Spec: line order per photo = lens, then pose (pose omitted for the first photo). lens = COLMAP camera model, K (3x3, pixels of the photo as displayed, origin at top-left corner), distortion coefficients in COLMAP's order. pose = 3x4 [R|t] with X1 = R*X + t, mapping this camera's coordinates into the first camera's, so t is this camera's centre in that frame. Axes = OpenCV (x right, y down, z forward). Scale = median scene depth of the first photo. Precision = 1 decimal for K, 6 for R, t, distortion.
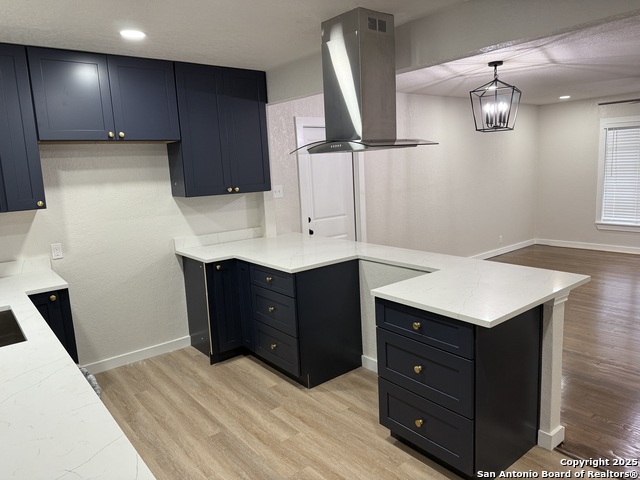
lens RADIAL K [[447.5, 0, 318.3], [0, 447.5, 237.5], [0, 0, 1]] dist [0.063623, -0.080685]
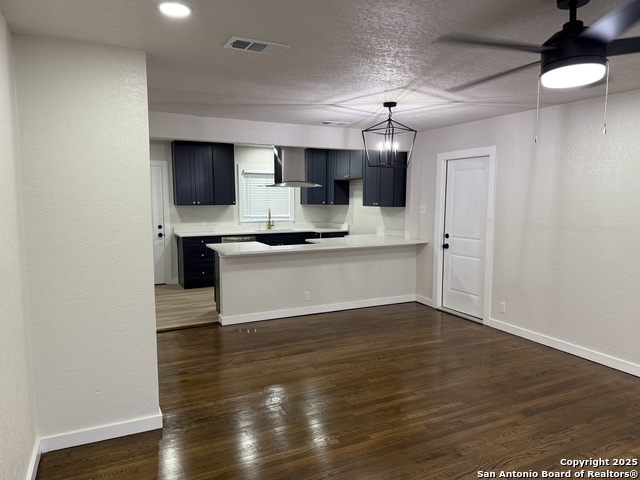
lens RADIAL K [[447.5, 0, 320.2], [0, 447.5, 237.3], [0, 0, 1]] dist [0.063623, -0.080685]
pose [[-0.221774, 0.137806, -0.965311, 1.490522], [-0.142378, 0.974777, 0.171867, -0.237586], [0.964648, 0.175555, -0.196559, 1.096124]]
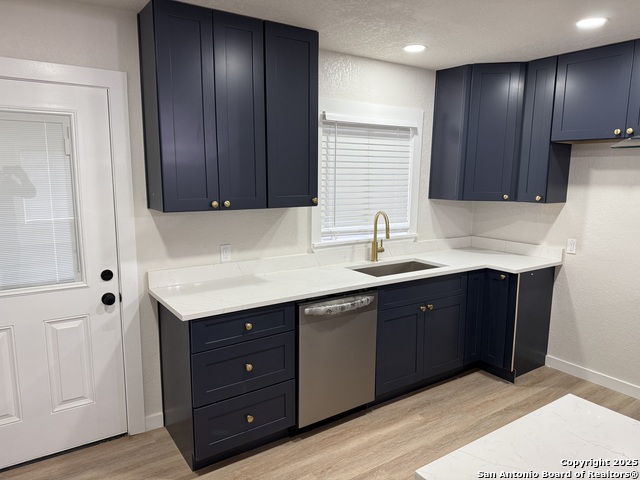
lens RADIAL K [[447.5, 0, 318.0], [0, 447.5, 240.1], [0, 0, 1]] dist [0.063623, -0.080685]
pose [[-0.086369, 0.192267, -0.977535, 0.405887], [-0.160994, 0.965611, 0.204146, -0.084576], [0.983169, 0.175009, -0.052445, 0.393526]]
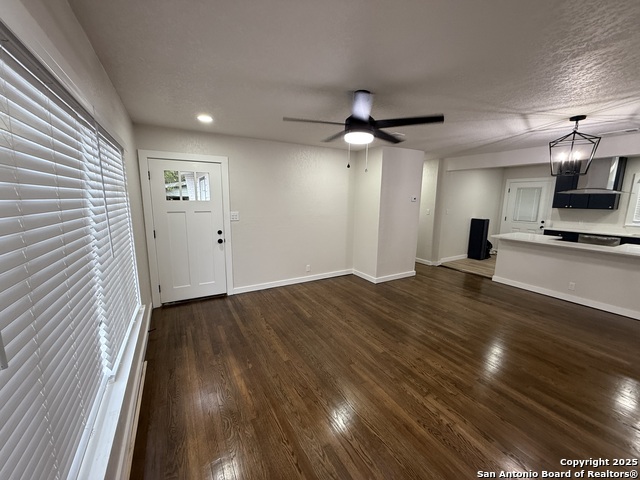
lens RADIAL K [[255.0, 0, 317.6], [0, 255.0, 238.7], [0, 0, 1]] dist [0.001136, -0.000292]
pose [[-0.986158, 0.009298, 0.165550, 0.943909], [0.059566, 0.951643, 0.301375, -0.325380], [-0.154742, 0.307065, -0.939024, 1.811015]]
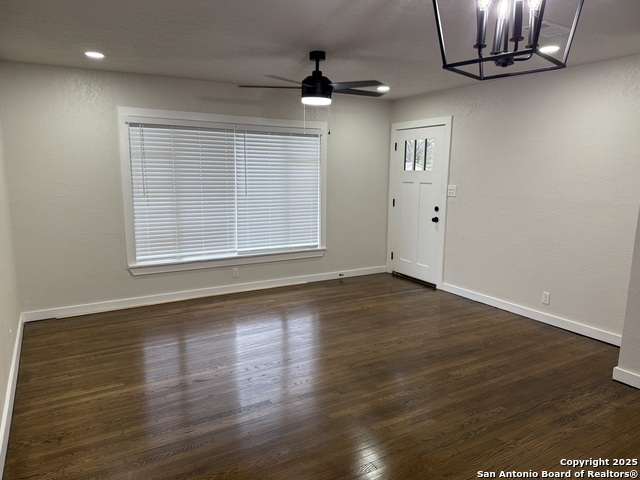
lens RADIAL K [[447.5, 0, 314.9], [0, 447.5, 243.8], [0, 0, 1]] dist [0.063623, -0.080685]
pose [[0.152311, -0.120390, 0.980973, 0.028457], [0.137451, 0.985488, 0.099603, -0.167927], [-0.978728, 0.119665, 0.166648, 1.121045]]
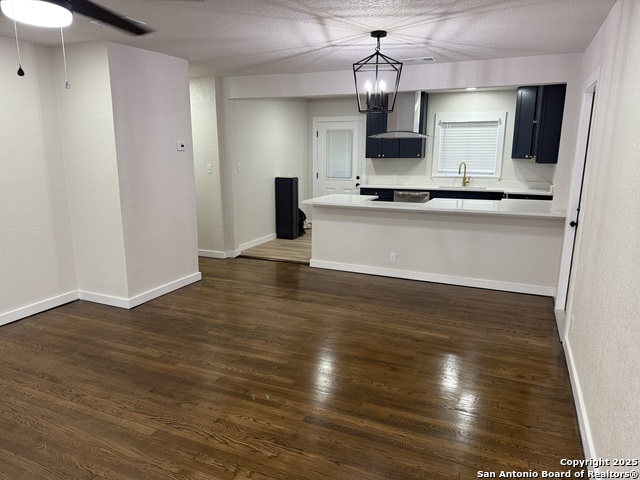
lens RADIAL K [[447.5, 0, 318.5], [0, 447.5, 242.5], [0, 0, 1]] dist [0.063623, -0.080685]
pose [[-0.890141, 0.137392, -0.434478, 0.923837], [-0.031303, 0.932775, 0.359097, -0.317374], [0.454608, 0.333248, -0.826001, 1.792639]]
